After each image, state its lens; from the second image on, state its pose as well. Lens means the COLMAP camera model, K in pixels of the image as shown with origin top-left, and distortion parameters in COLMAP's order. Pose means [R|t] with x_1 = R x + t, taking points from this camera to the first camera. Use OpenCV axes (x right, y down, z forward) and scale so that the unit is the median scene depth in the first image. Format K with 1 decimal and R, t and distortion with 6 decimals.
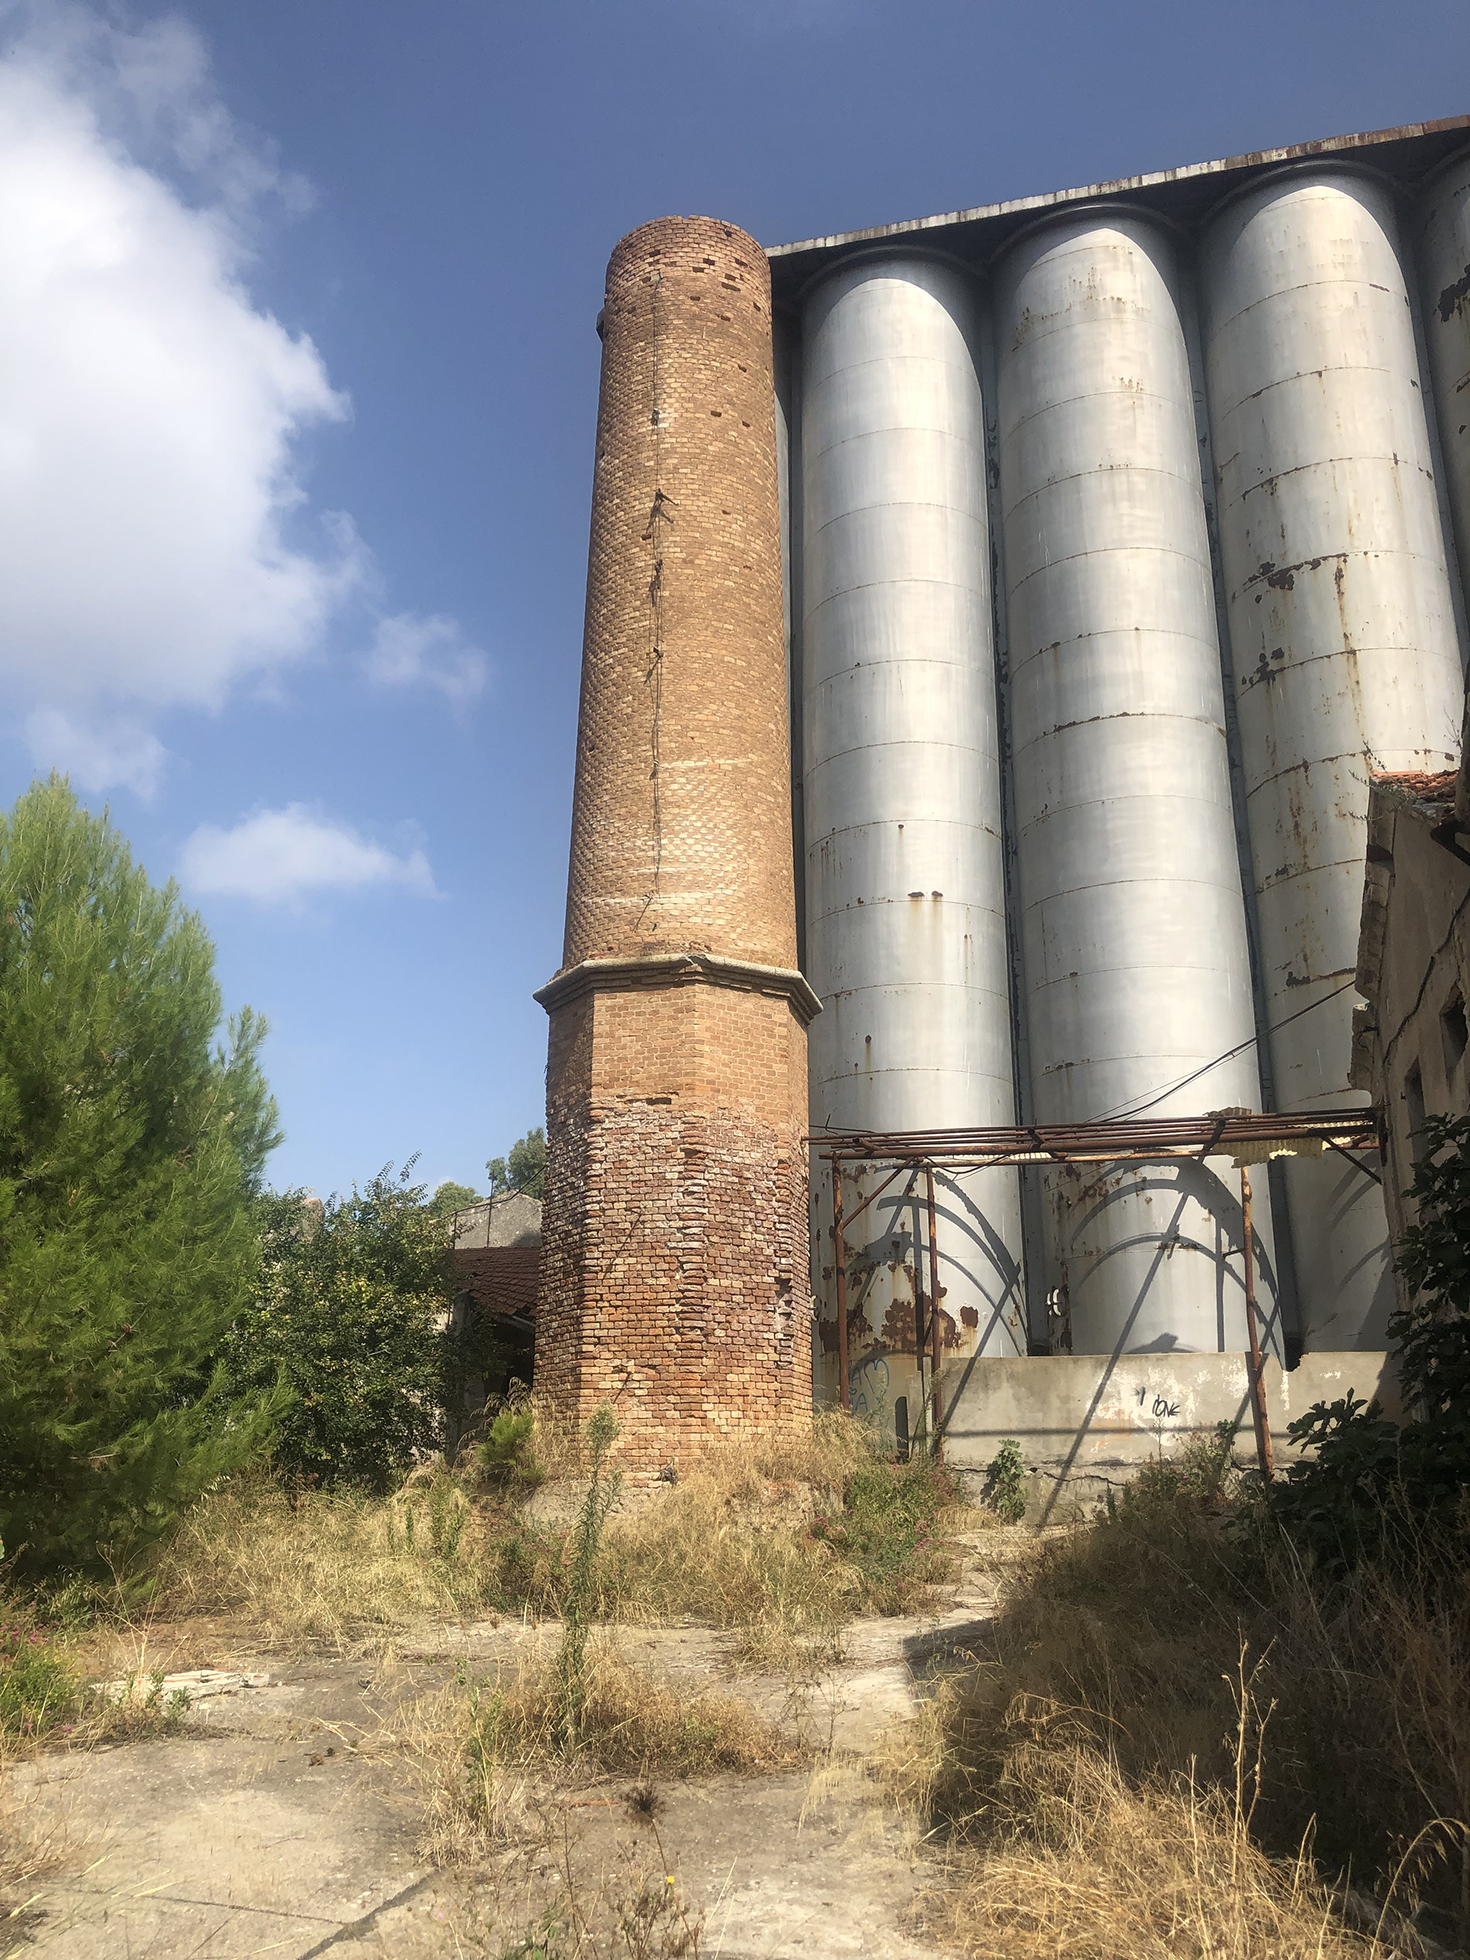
lens RADIAL K [[1601.6, 0, 739.8], [0, 1601.6, 974.8], [0, 0, 1]] dist [0.011545, -0.009889]
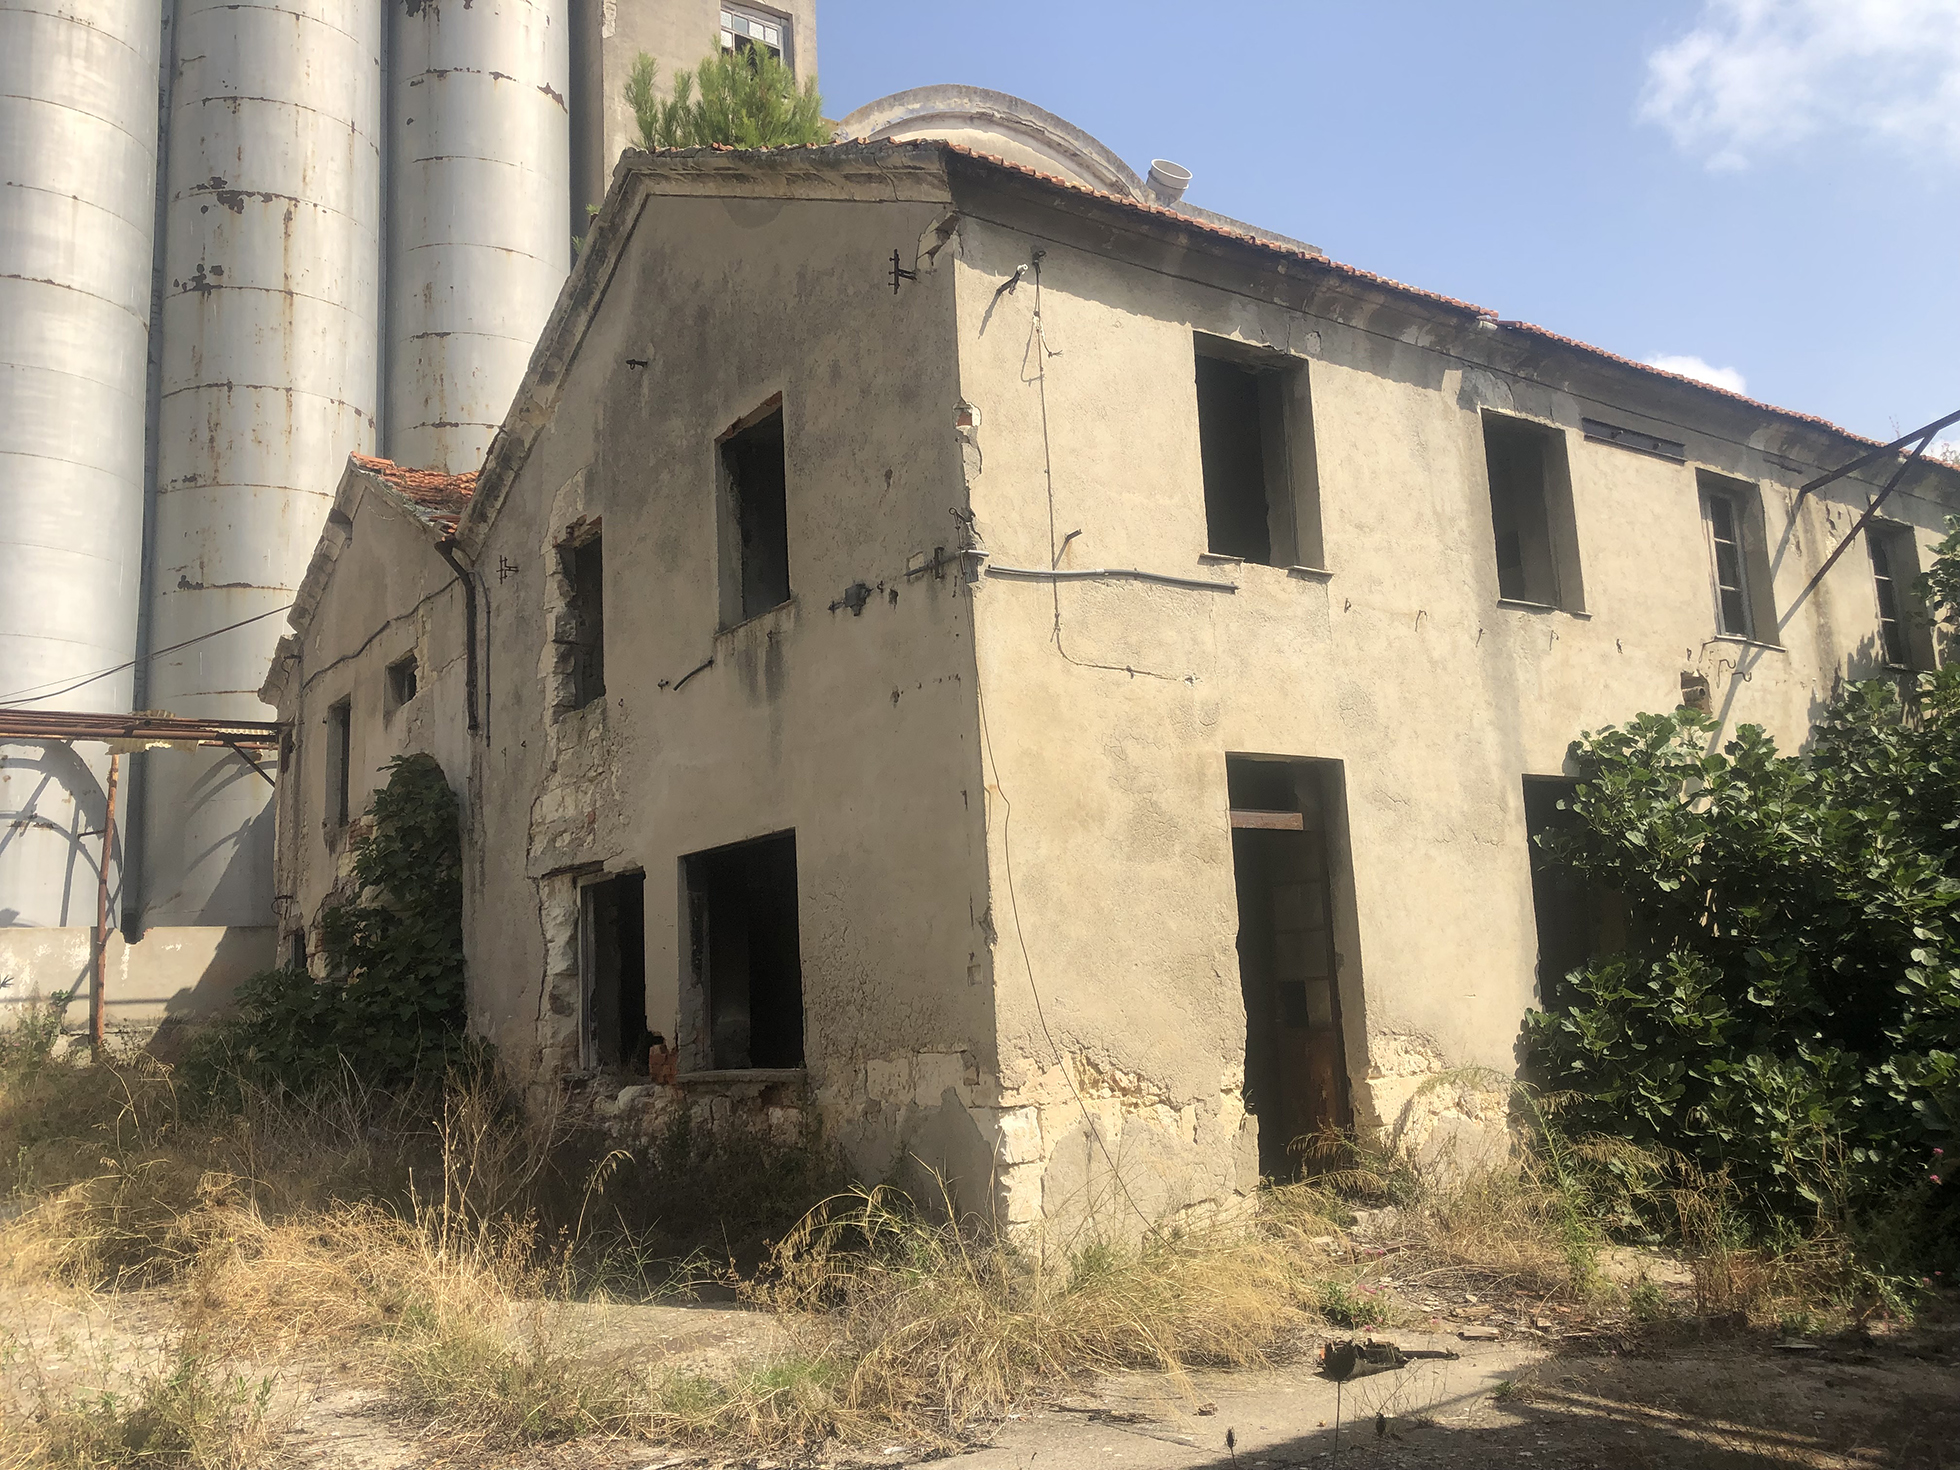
lens RADIAL K [[1601.6, 0, 979.6], [0, 1601.6, 734.1], [0, 0, 1]] dist [0.011545, -0.009889]
pose [[0.633702, 0.092822, 0.767988, -0.127672], [-0.180630, 0.983087, 0.030226, -0.025367], [-0.752193, -0.157876, 0.639751, -0.090331]]
